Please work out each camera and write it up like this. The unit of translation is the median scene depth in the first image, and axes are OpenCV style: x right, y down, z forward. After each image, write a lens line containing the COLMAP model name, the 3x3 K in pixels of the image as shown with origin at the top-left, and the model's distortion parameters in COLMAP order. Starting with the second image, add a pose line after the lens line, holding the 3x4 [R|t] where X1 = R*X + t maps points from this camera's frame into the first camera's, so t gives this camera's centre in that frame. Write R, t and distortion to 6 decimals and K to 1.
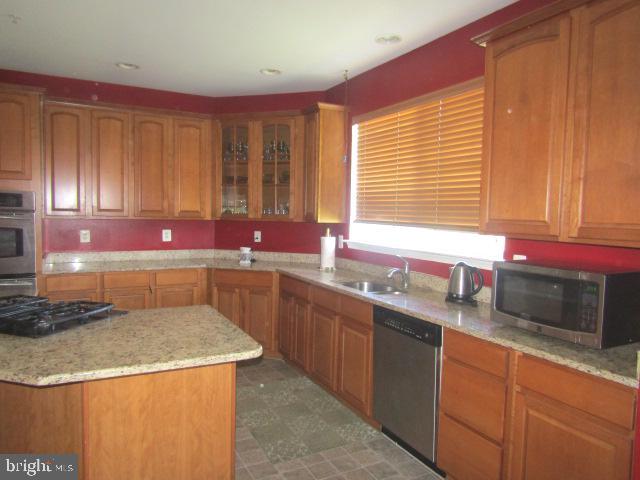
lens RADIAL K [[456.9, 0, 321.9], [0, 456.9, 239.4], [0, 0, 1]] dist [-0.010049, 0.003961]
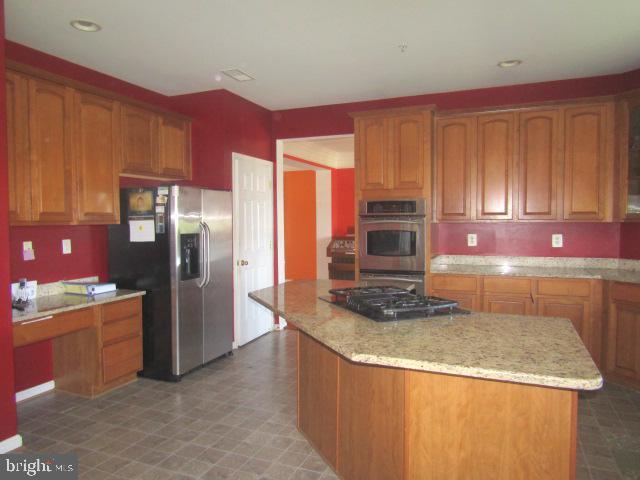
lens RADIAL K [[456.9, 0, 319.4], [0, 456.9, 241.4], [0, 0, 1]] dist [-0.010049, 0.003961]
pose [[0.639124, 0.012307, -0.769005, 0.066526], [-0.028030, 0.999580, -0.007298, 0.016181], [0.768593, 0.026220, 0.639201, 0.085078]]
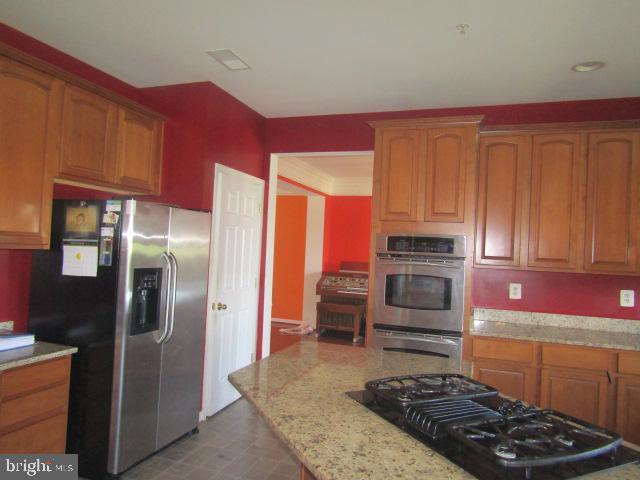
lens RADIAL K [[456.9, 0, 317.3], [0, 456.9, 239.9], [0, 0, 1]] dist [-0.010049, 0.003961]
pose [[0.673299, -0.004722, -0.739355, -0.185425], [-0.077130, 0.994075, -0.076588, -0.010225], [0.735336, 0.108593, 0.668946, 0.221422]]
